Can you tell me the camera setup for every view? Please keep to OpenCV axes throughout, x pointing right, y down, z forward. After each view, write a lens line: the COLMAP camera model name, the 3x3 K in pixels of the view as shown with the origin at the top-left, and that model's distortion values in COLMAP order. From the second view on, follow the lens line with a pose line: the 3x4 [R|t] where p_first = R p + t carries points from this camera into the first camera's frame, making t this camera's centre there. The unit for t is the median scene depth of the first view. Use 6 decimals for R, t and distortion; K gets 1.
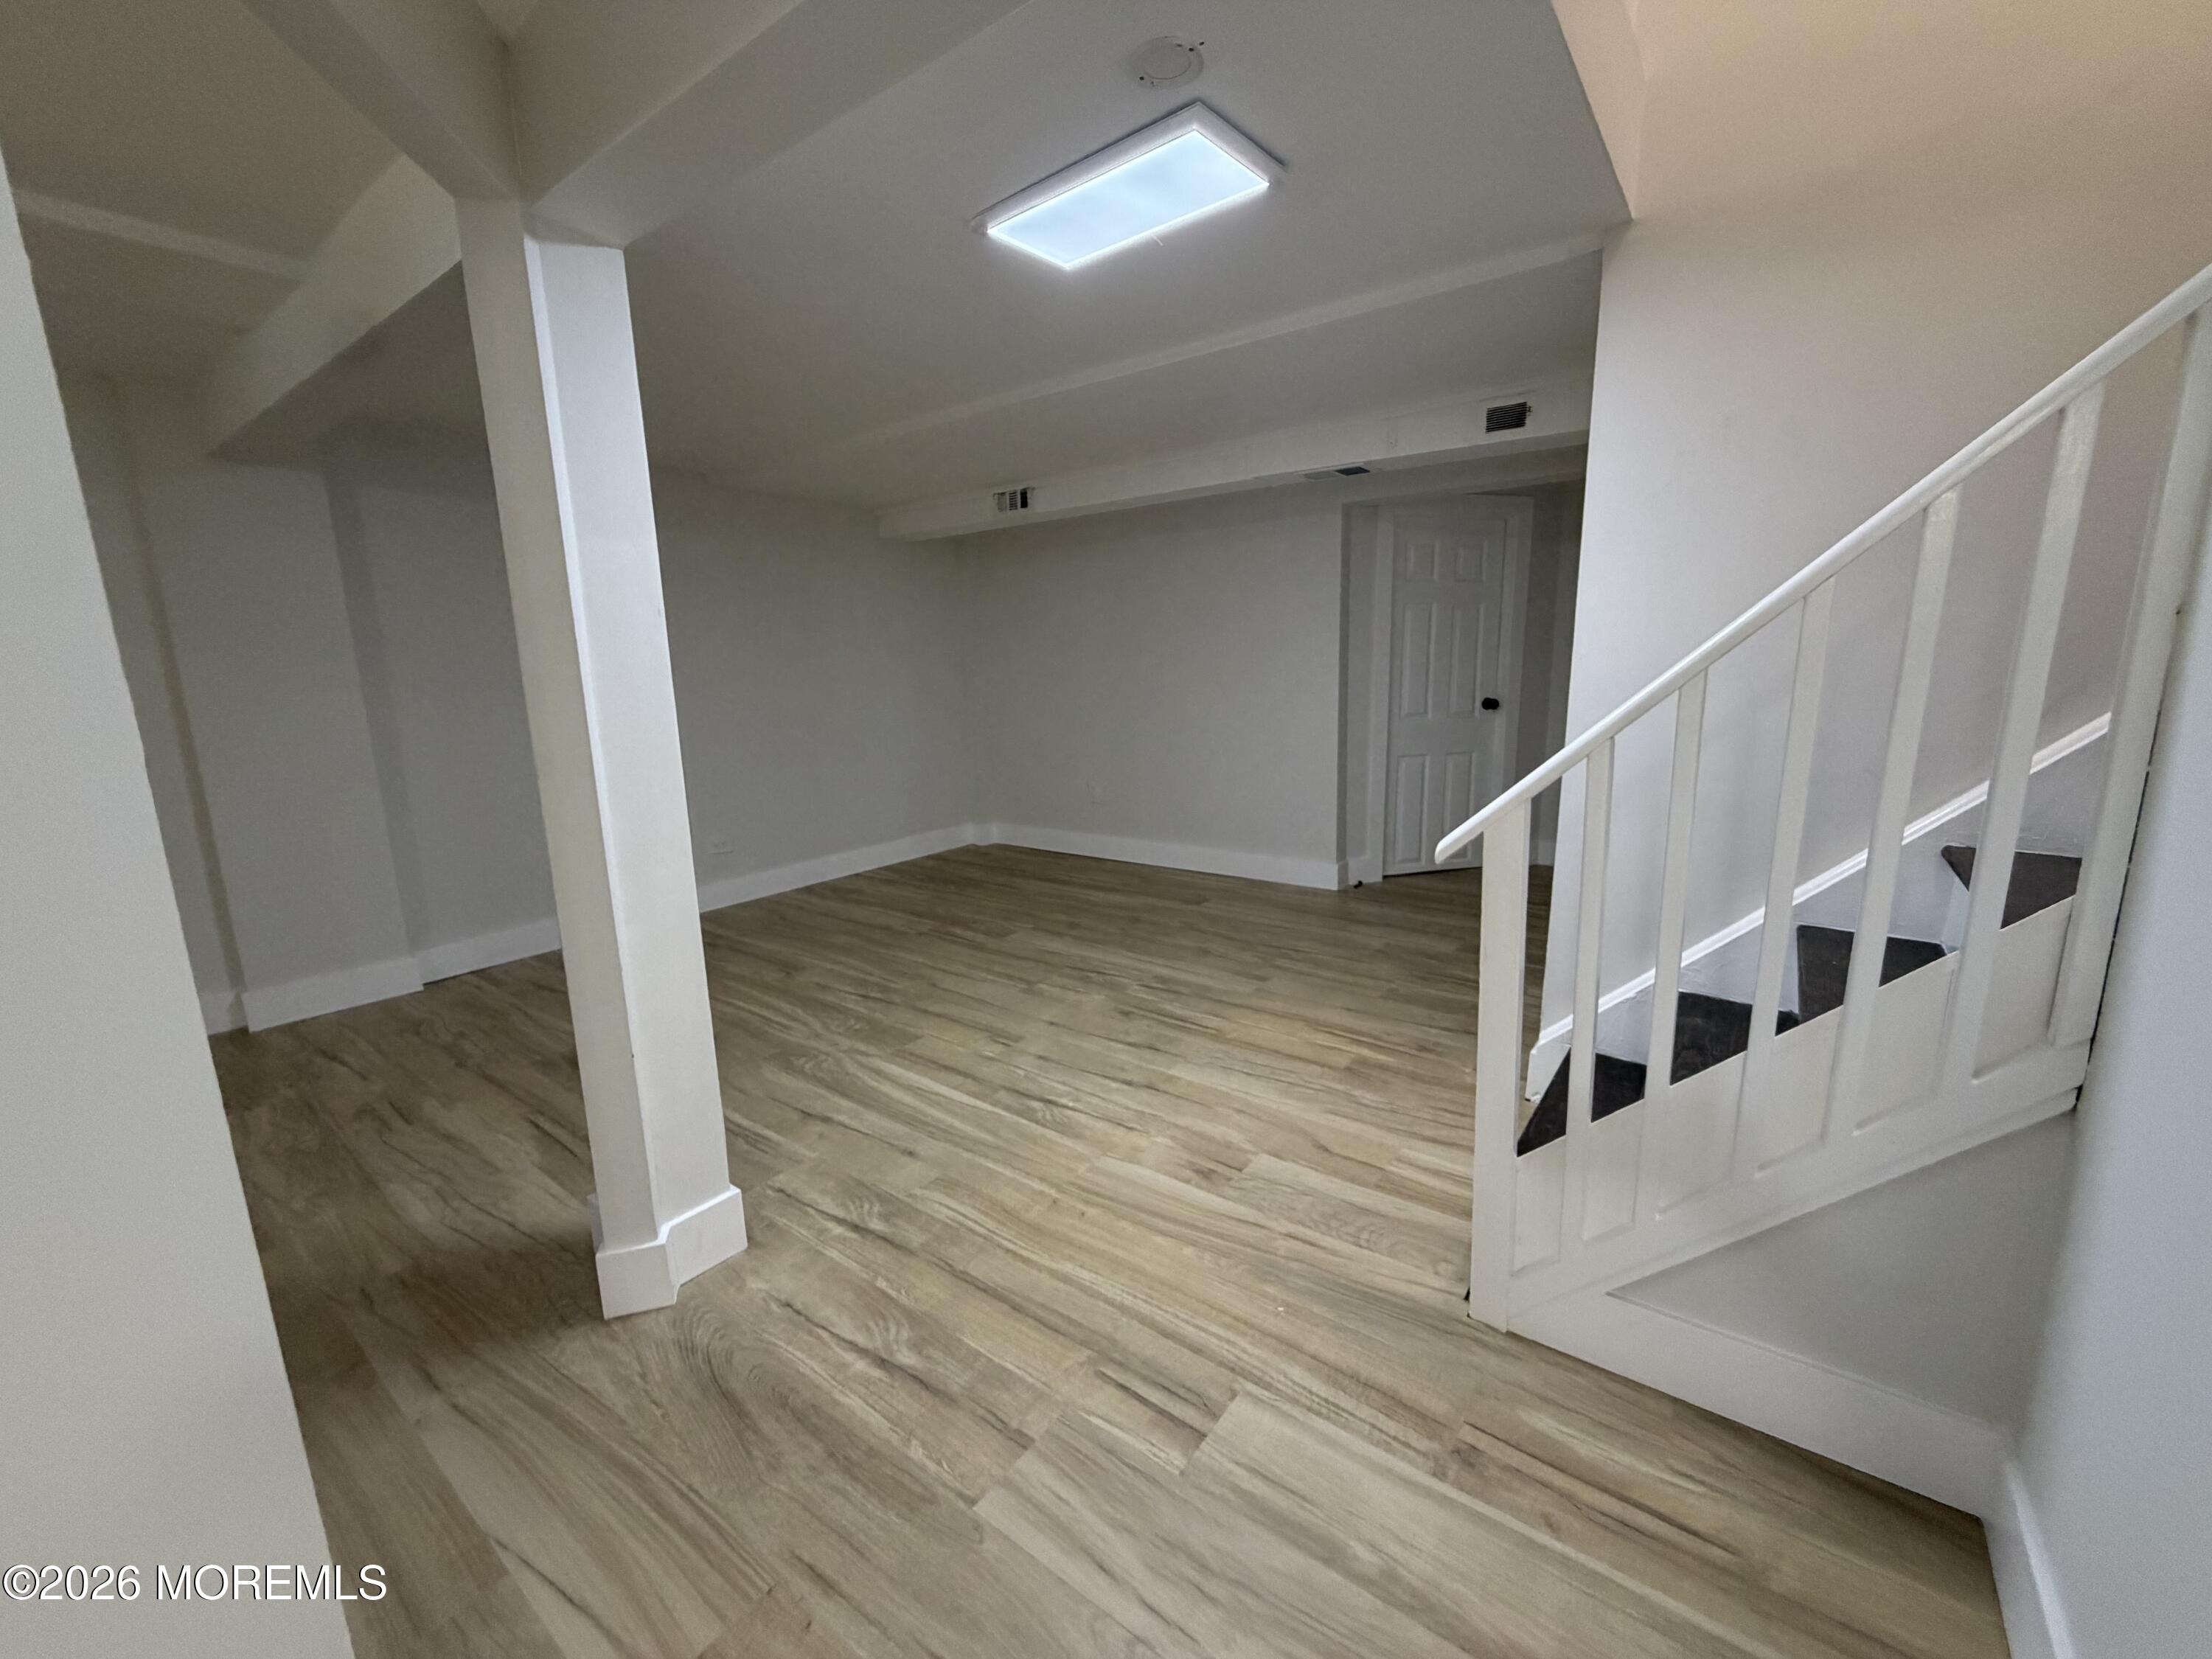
lens RADIAL K [[885.9, 0, 1109.1], [0, 885.9, 819.5], [0, 0, 1]] dist [-0.003614, -0.000290]
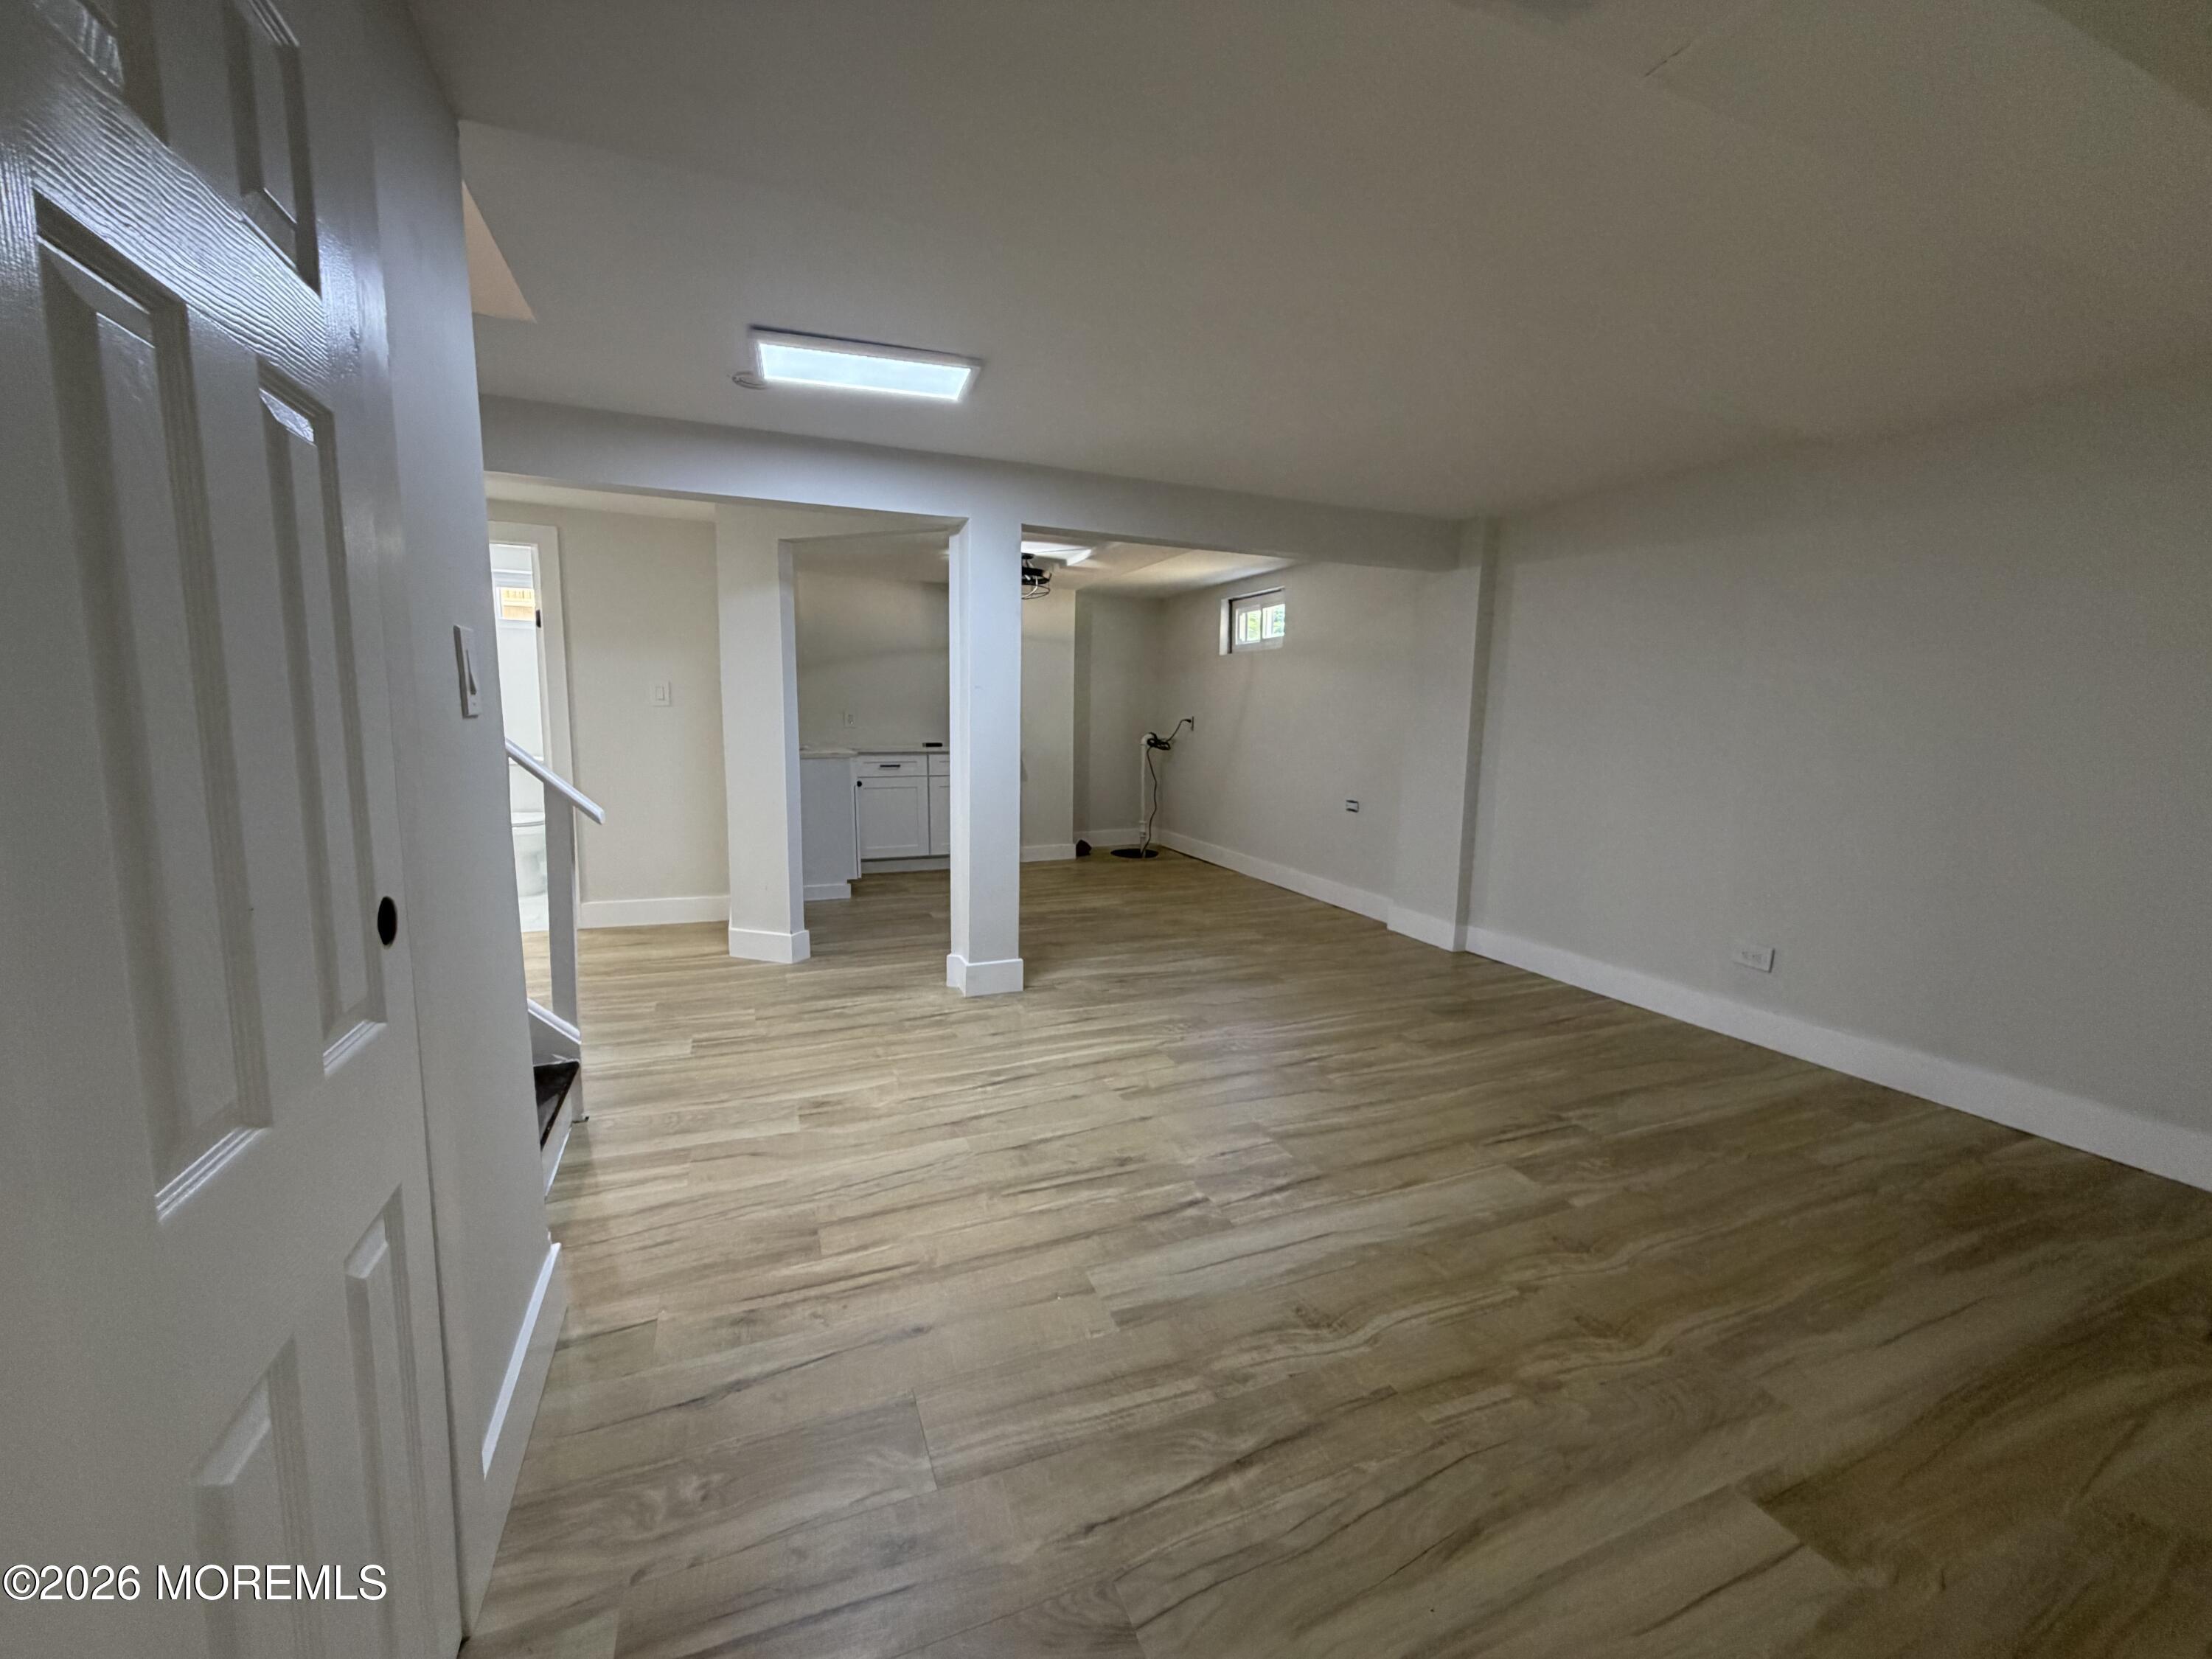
lens RADIAL K [[885.9, 0, 1114.3], [0, 885.9, 841.7], [0, 0, 1]] dist [-0.003614, -0.000290]
pose [[-0.508496, 0.138021, -0.849931, 0.748066], [-0.155025, 0.956266, 0.248037, -0.275694], [0.846994, 0.257886, -0.464860, 1.500565]]
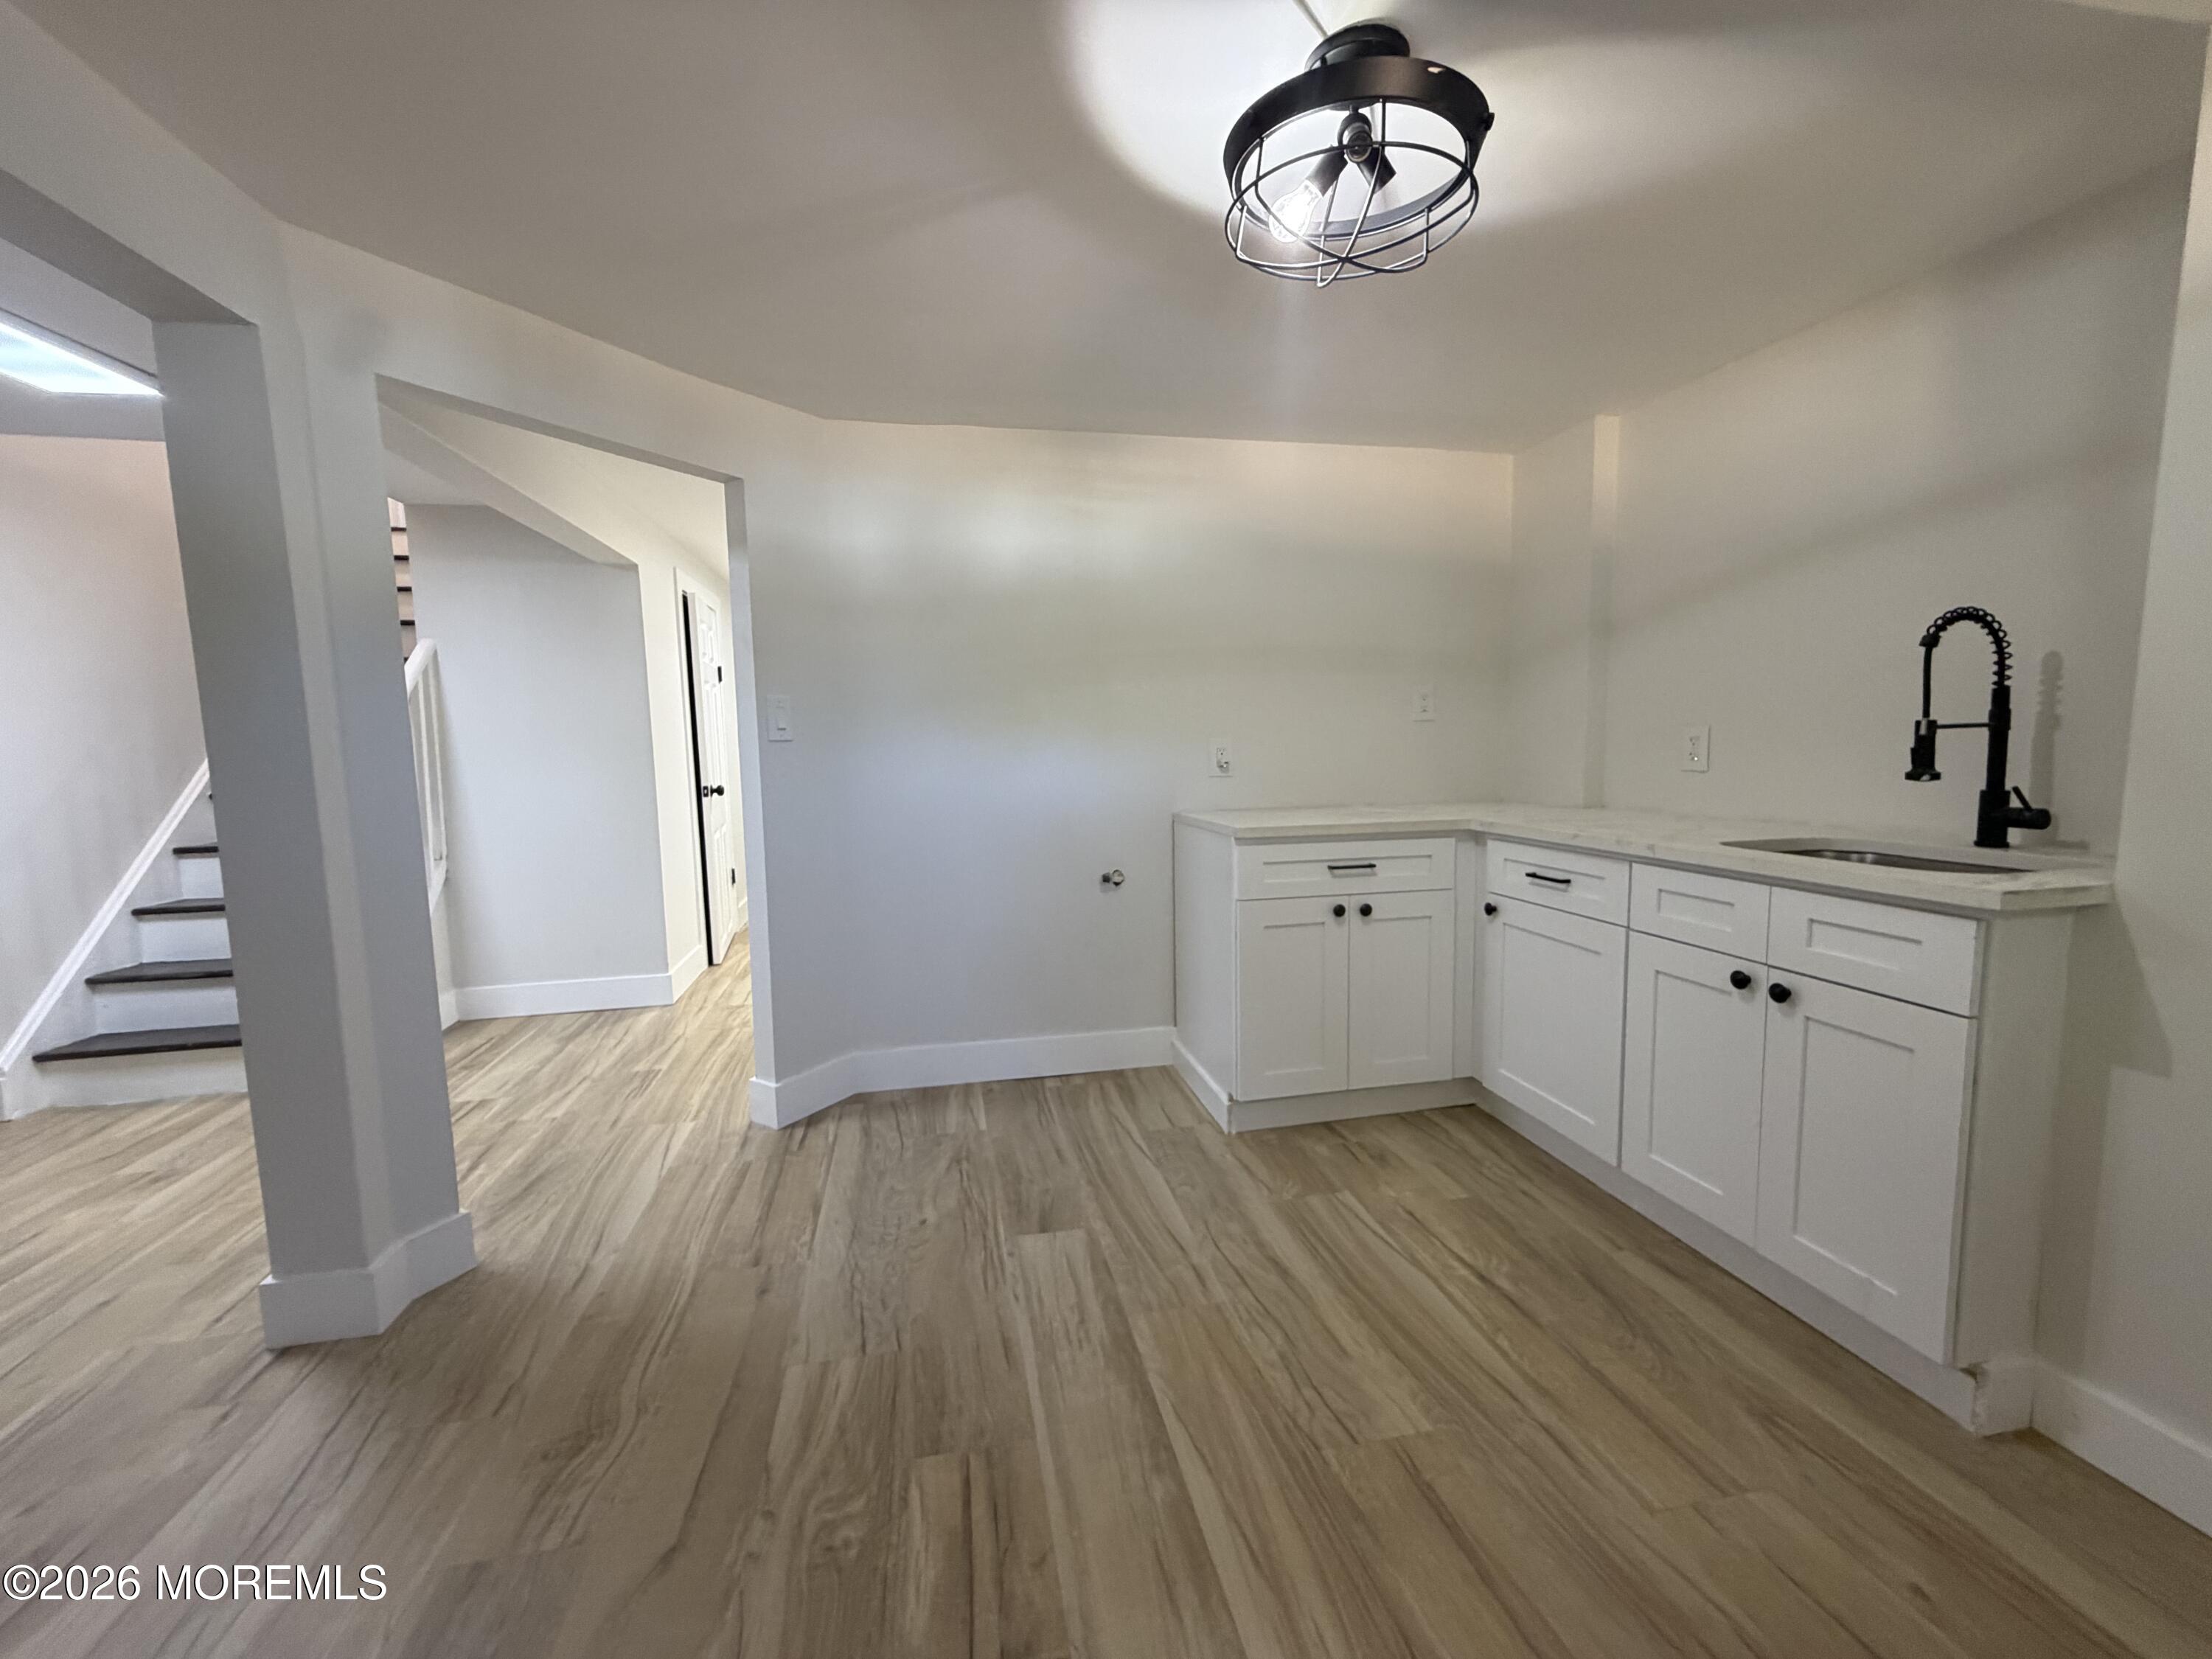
lens RADIAL K [[885.9, 0, 1096.3], [0, 885.9, 831.9], [0, 0, 1]] dist [-0.003614, -0.000290]
pose [[-0.742158, -0.039091, 0.669084, -1.246369], [0.146970, 0.964508, 0.219373, -0.086075], [-0.653912, 0.261145, -0.710072, 0.728854]]
